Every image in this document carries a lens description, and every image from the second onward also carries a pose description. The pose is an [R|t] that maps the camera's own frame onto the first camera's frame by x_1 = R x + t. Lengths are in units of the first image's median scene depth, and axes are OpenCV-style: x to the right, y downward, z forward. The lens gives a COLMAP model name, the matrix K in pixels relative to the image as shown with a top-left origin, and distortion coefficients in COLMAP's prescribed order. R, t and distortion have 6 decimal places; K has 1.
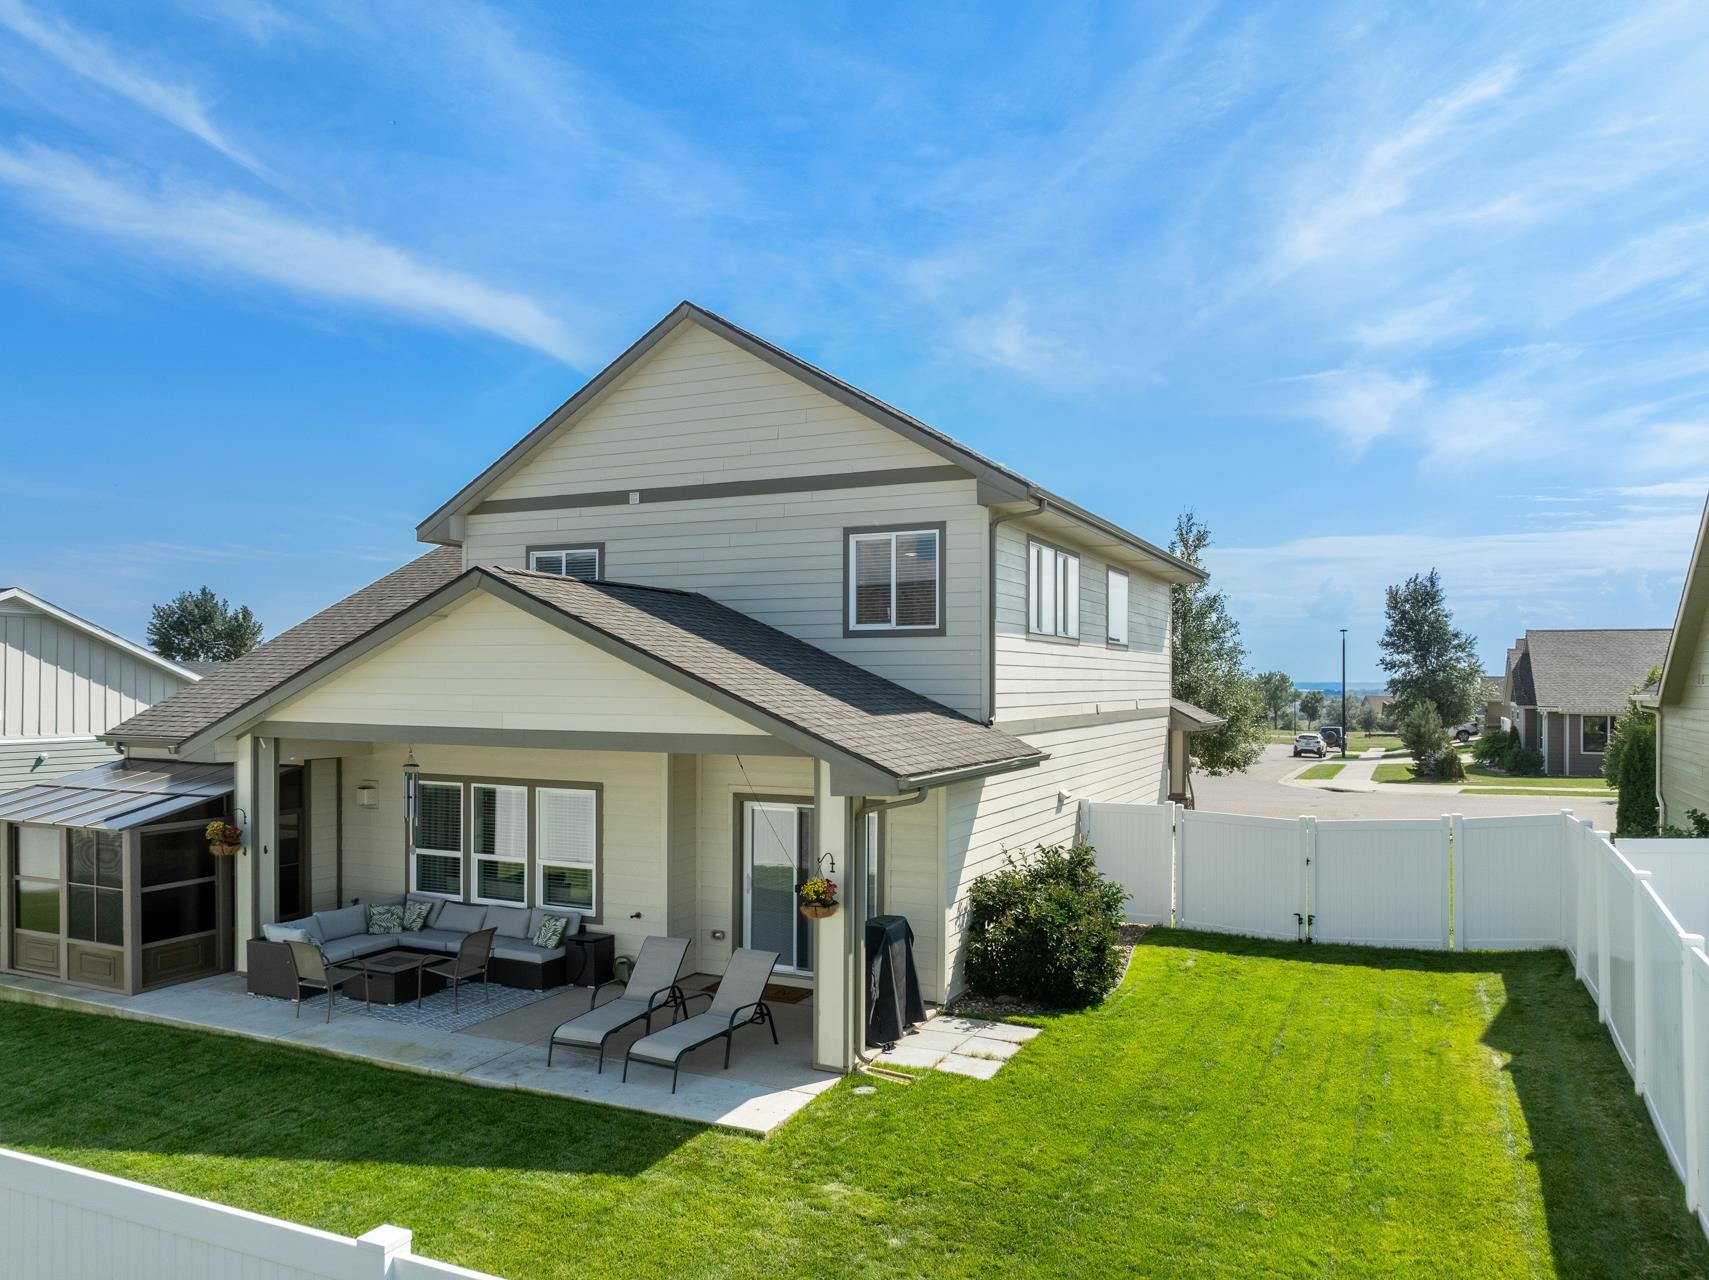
lens RADIAL K [[1206.2, 0, 848.7], [0, 1206.2, 650.0], [0, 0, 1]] dist [-0.036553, -0.006704]
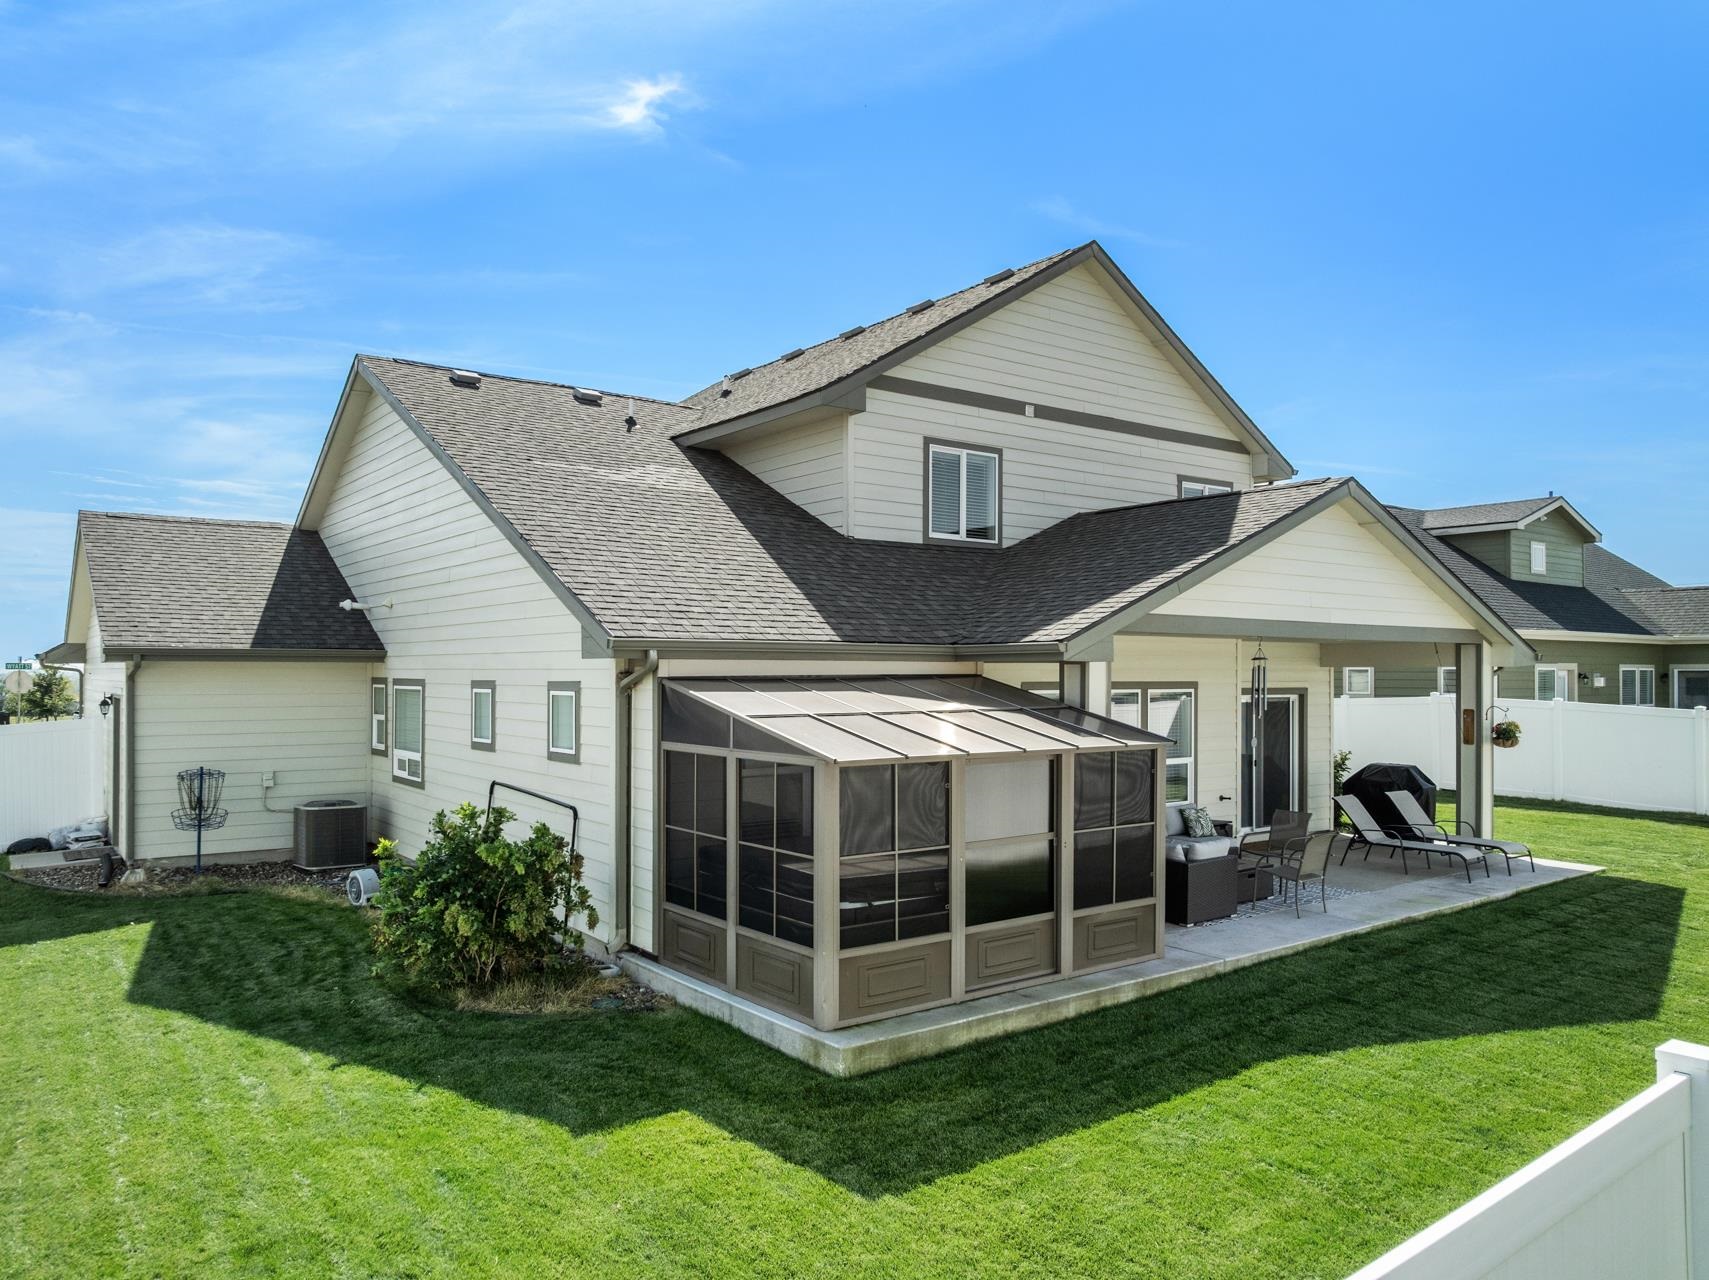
lens RADIAL K [[1206.2, 0, 868.1], [0, 1206.2, 645.6], [0, 0, 1]] dist [-0.036553, -0.006704]
pose [[0.461009, 0.009321, 0.887347, -1.415587], [-0.019830, 0.999803, -0.000201, 0.088872], [-0.887174, -0.017503, 0.461103, 0.831780]]
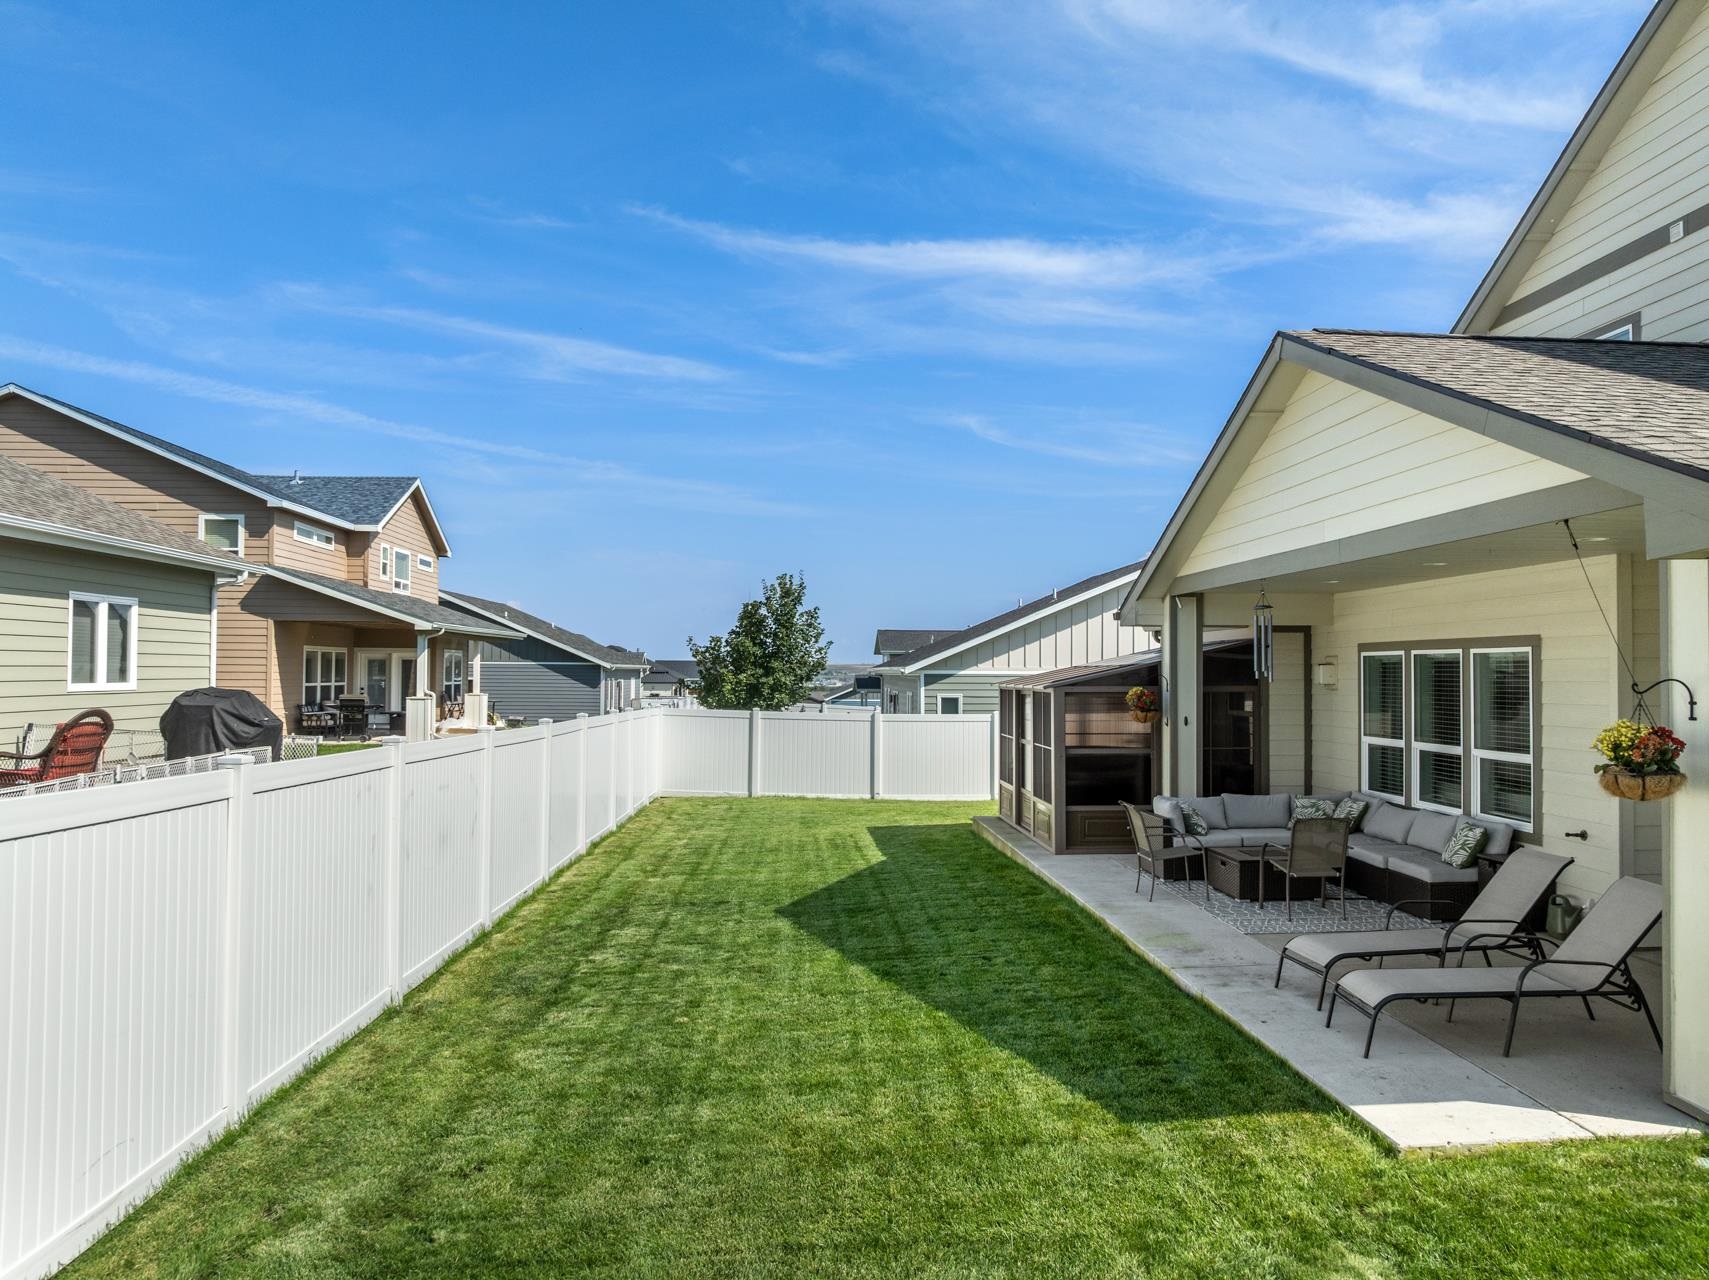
lens RADIAL K [[1206.2, 0, 857.7], [0, 1206.2, 628.2], [0, 0, 1]] dist [-0.036553, -0.006704]
pose [[0.483762, -0.029724, -0.874695, 0.206453], [0.018371, 0.999548, -0.023807, 0.124113], [0.875007, -0.004552, 0.484089, 0.371520]]
